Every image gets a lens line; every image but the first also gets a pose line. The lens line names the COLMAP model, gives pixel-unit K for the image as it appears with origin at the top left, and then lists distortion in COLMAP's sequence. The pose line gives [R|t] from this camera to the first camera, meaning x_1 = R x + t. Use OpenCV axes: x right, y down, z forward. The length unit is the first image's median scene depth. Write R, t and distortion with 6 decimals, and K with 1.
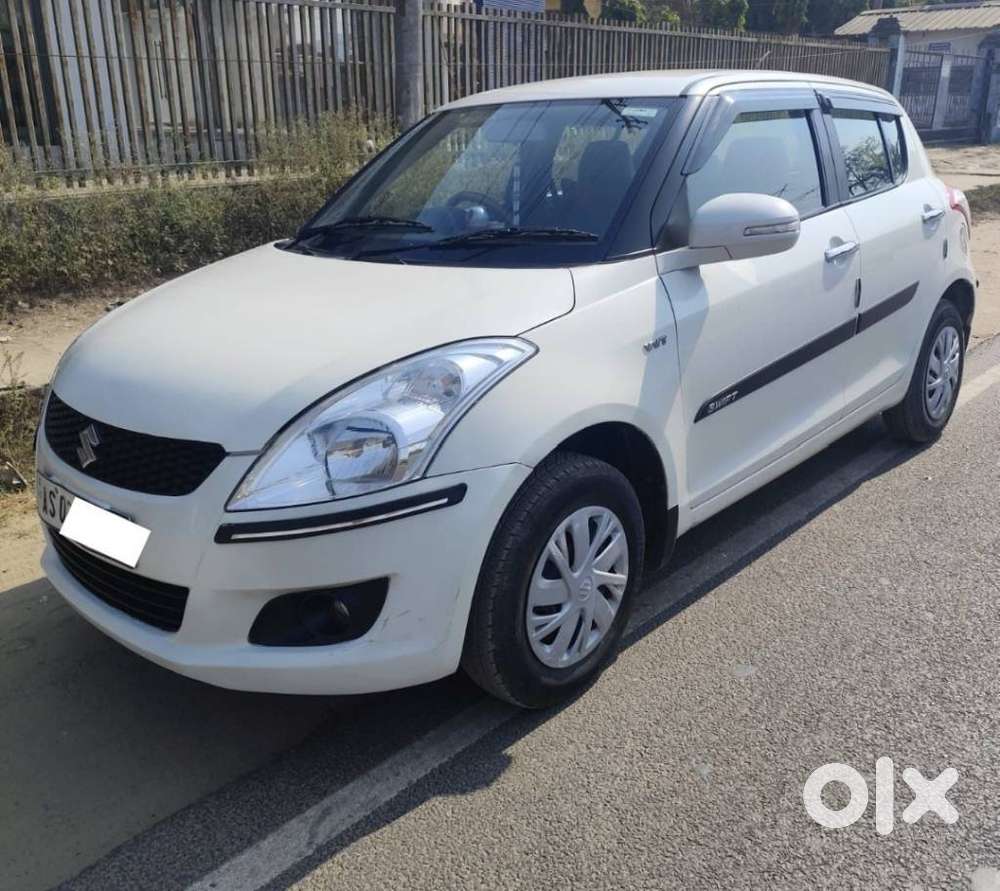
lens RADIAL K [[911.2, 0, 512.5], [0, 911.2, 445.6], [0, 0, 1]] dist [0.008117, 0.005785]
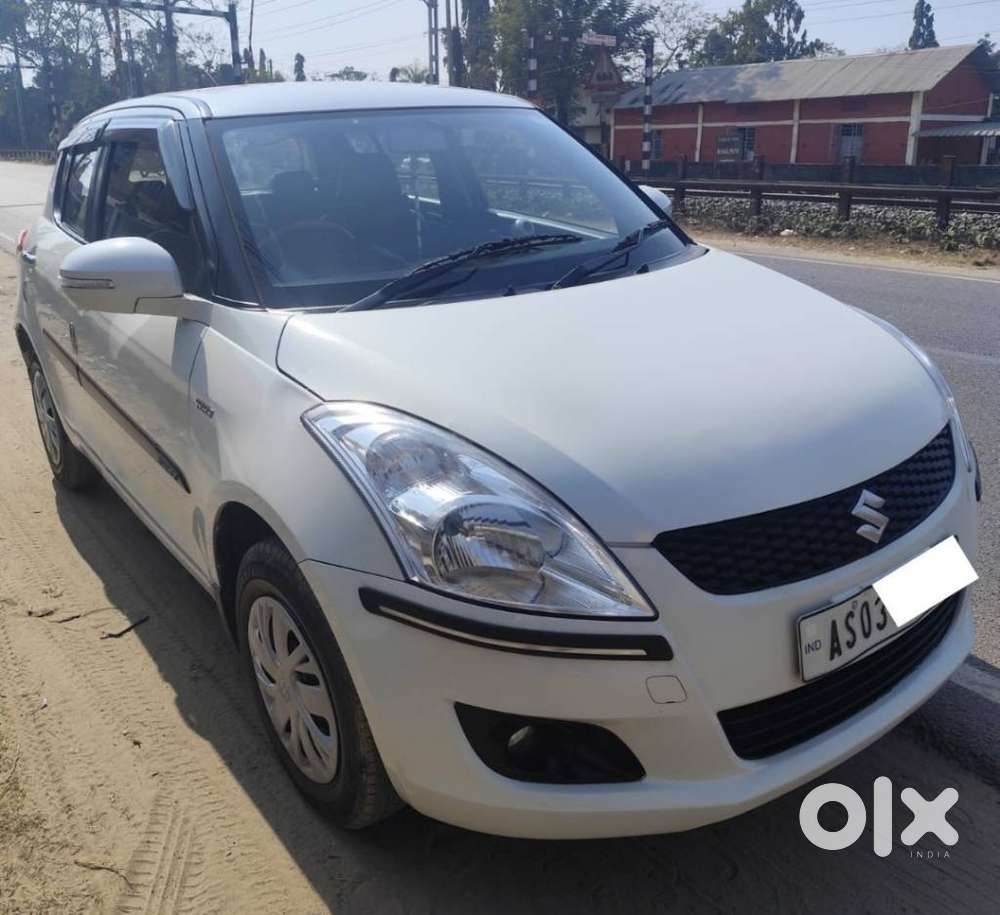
lens RADIAL K [[902.2, 0, 516.2], [0, 902.2, 460.3], [0, 0, 1]] dist [0.026001, -0.003167]
pose [[0.176737, -0.316523, 0.931975, -0.879585], [0.348129, 0.905777, 0.241608, -0.240716], [-0.920636, 0.281746, 0.270275, 0.756844]]
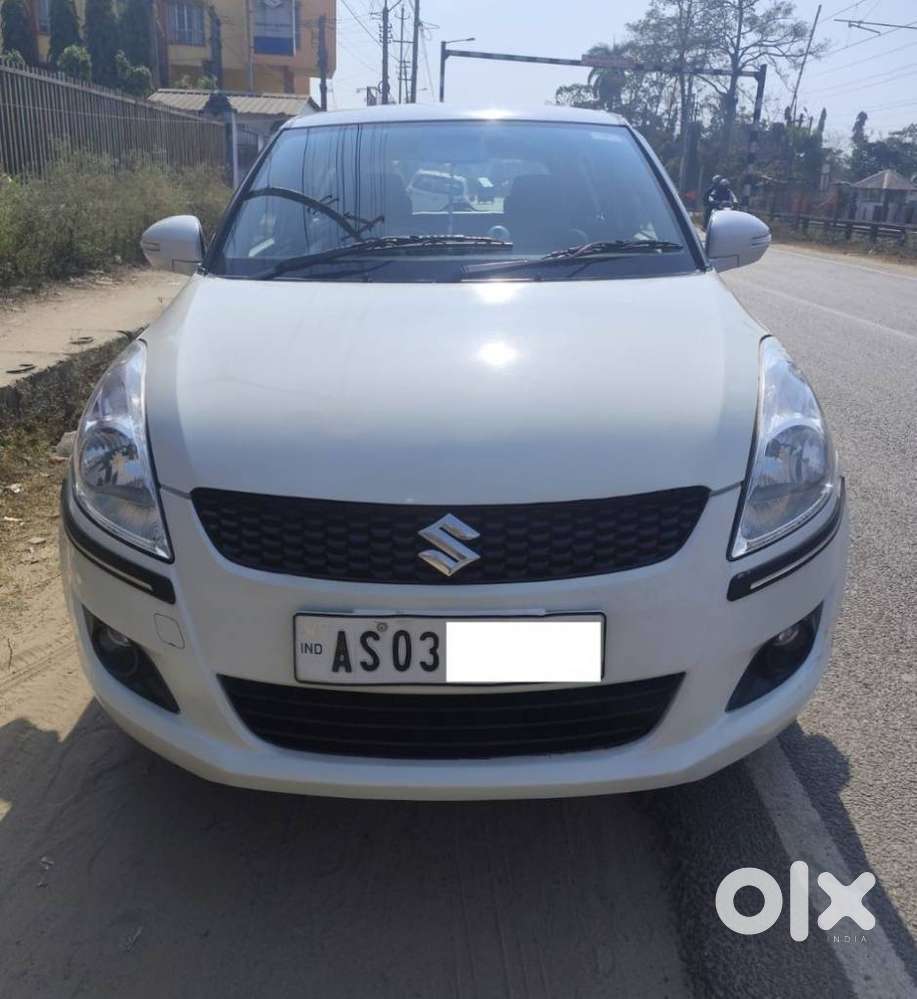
lens RADIAL K [[837.9, 0, 457.8], [0, 837.9, 487.2], [0, 0, 1]] dist [0.005033, -0.009064]
pose [[0.736998, -0.194084, 0.647429, -0.619118], [0.198727, 0.977769, 0.066893, -0.059615], [-0.646019, 0.079362, 0.759184, 0.364315]]
